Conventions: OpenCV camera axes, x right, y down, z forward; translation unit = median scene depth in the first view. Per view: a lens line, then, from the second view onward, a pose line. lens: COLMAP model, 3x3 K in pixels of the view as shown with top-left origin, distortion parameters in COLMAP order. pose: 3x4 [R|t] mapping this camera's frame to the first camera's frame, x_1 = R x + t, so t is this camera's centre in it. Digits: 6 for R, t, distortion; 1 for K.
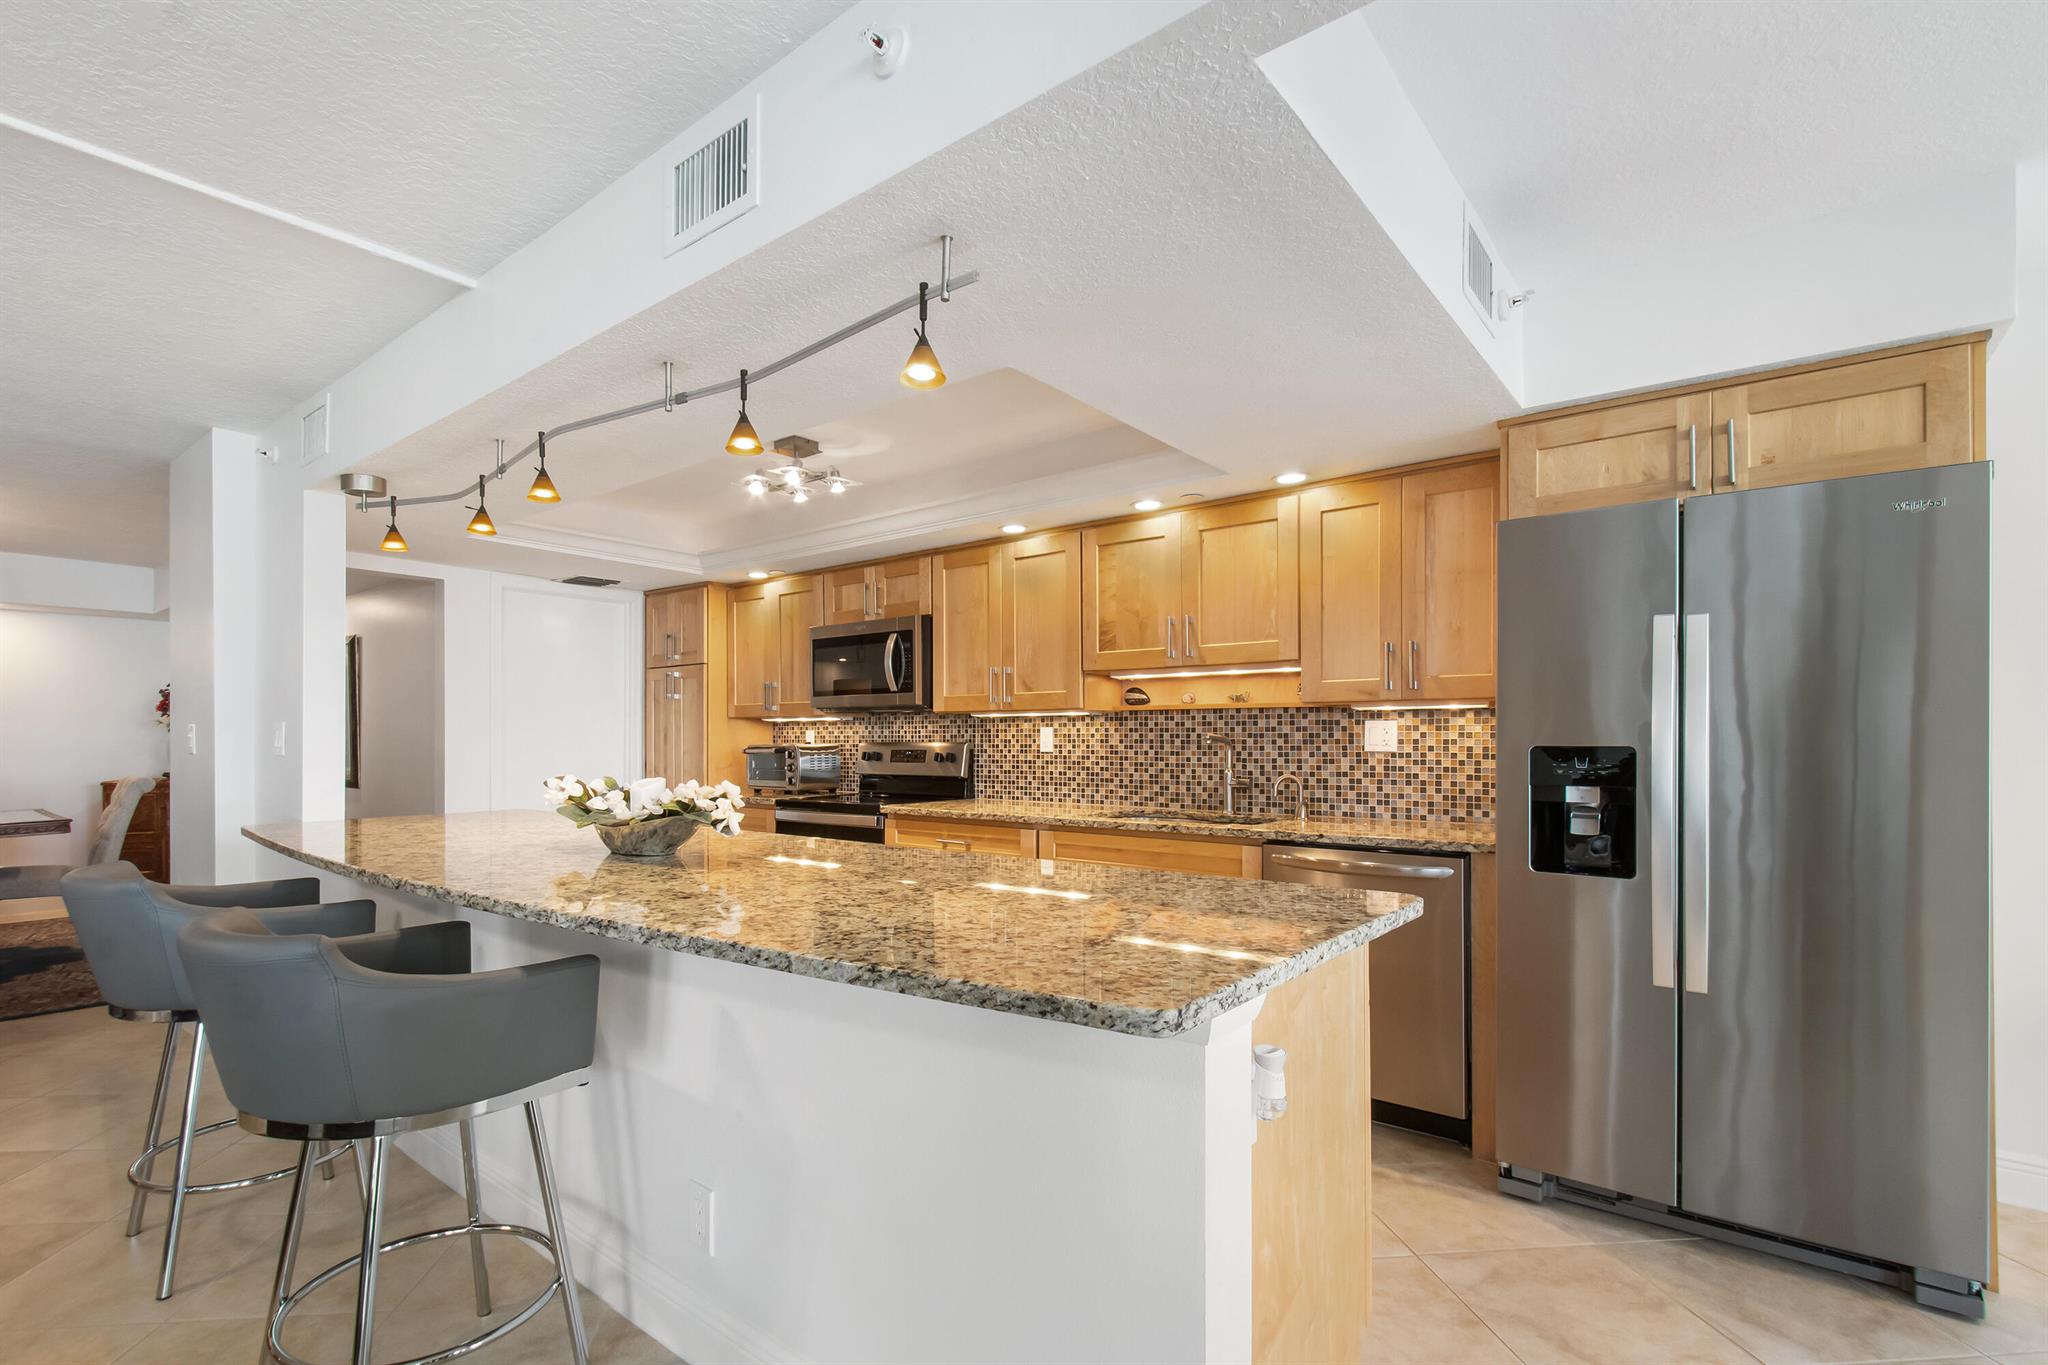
lens RADIAL K [[943.2, 0, 959.5], [0, 943.2, 735.2], [0, 0, 1]] dist [0.000934, -0.001074]
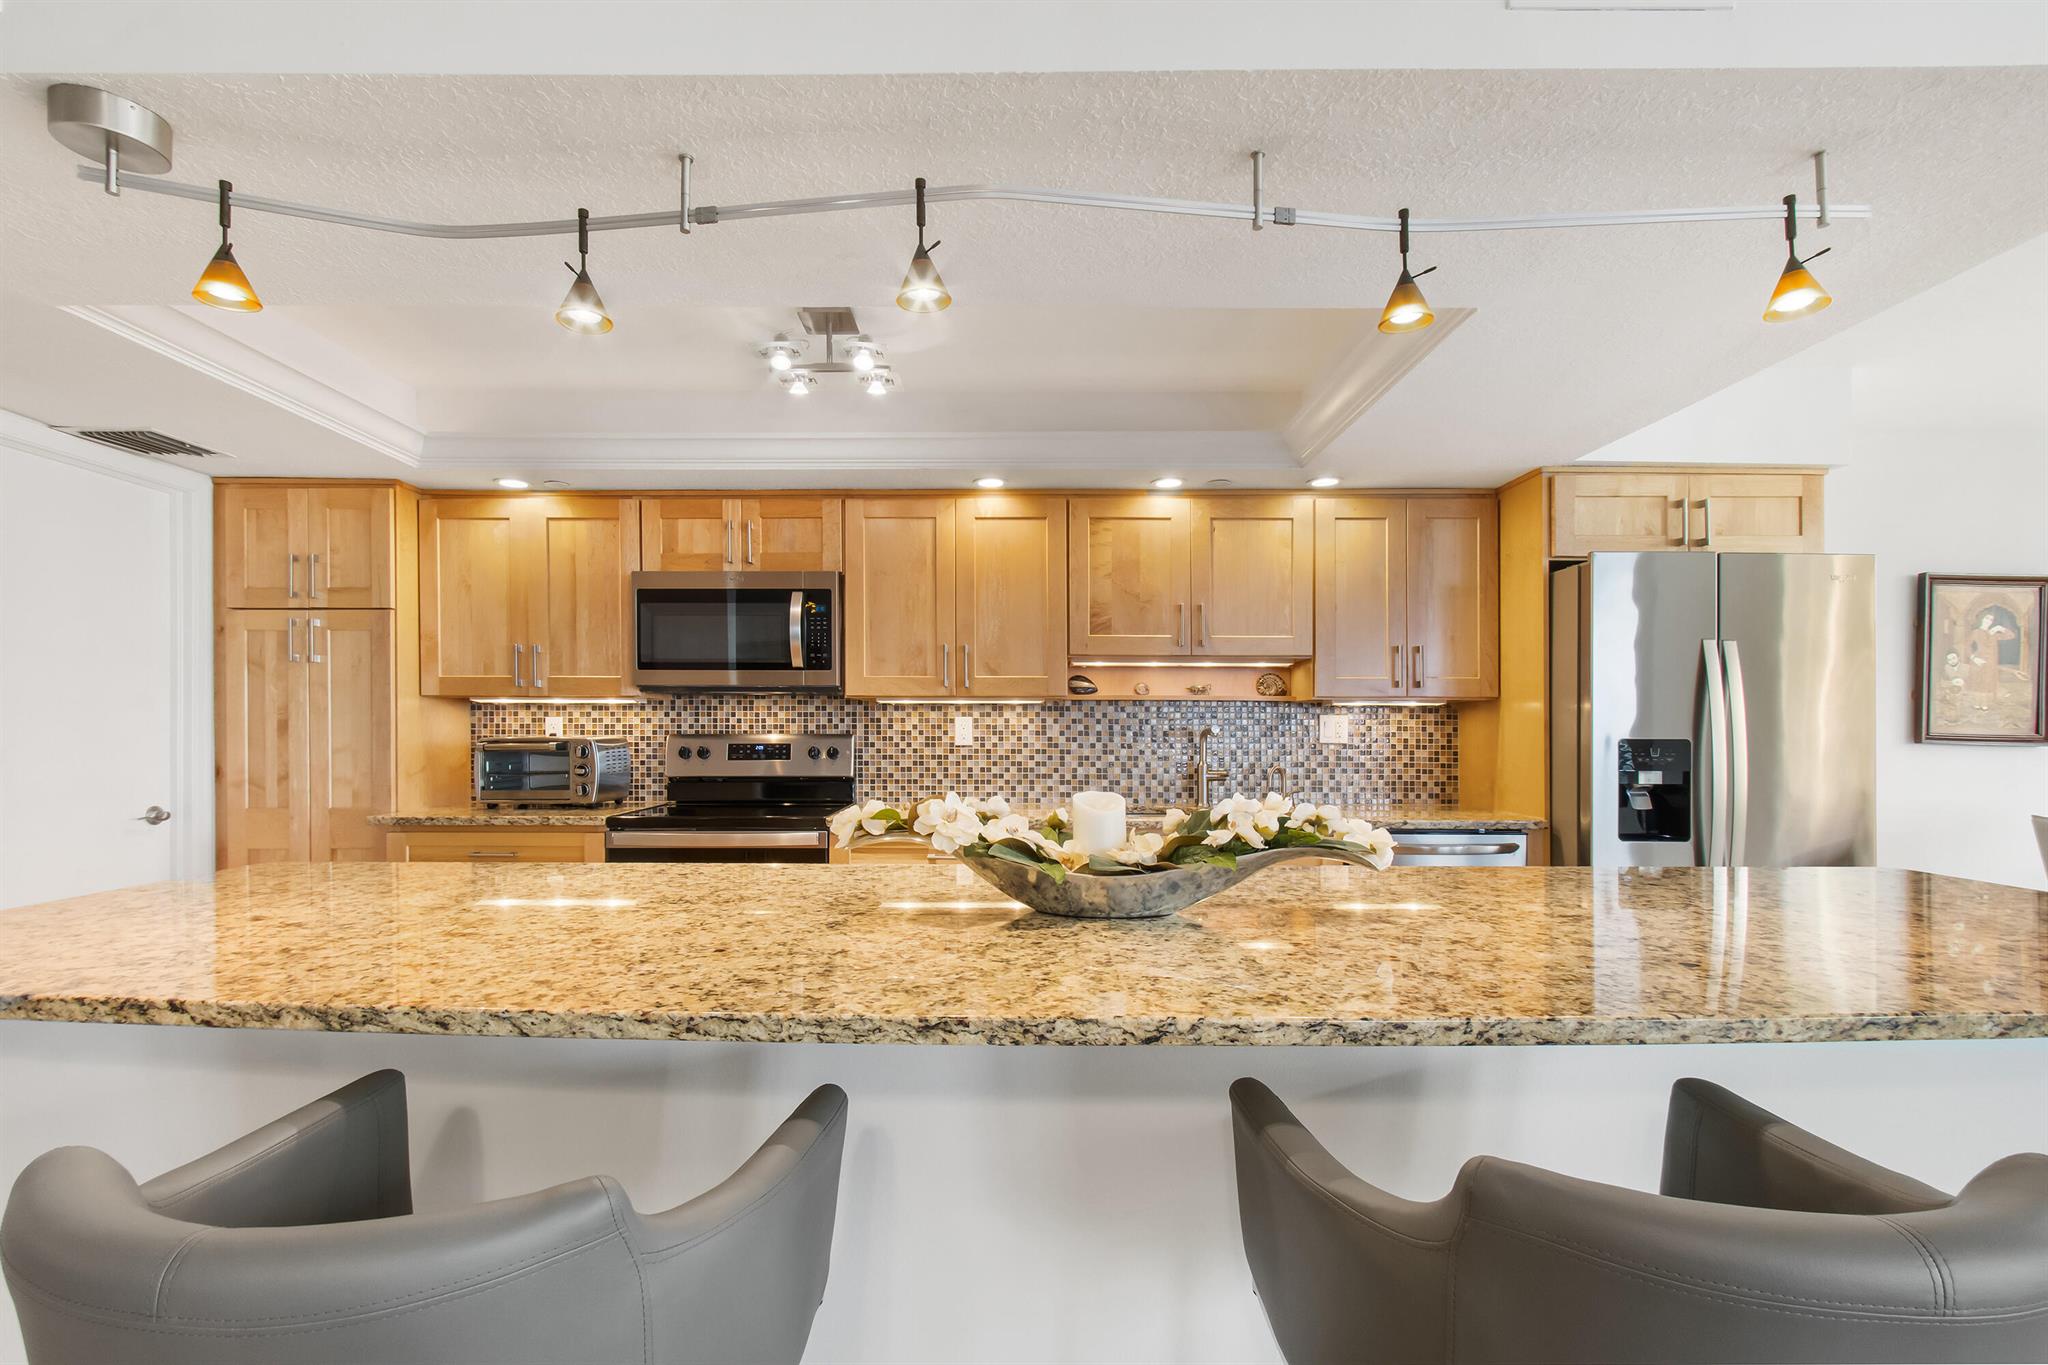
lens RADIAL K [[943.2, 0, 1001.7], [0, 943.2, 736.5], [0, 0, 1]] dist [0.000934, -0.001074]
pose [[0.775967, -0.001234, 0.630772, -0.479186], [-0.006396, 0.999931, 0.009825, 0.000994], [-0.630741, -0.011658, 0.775906, 0.340727]]
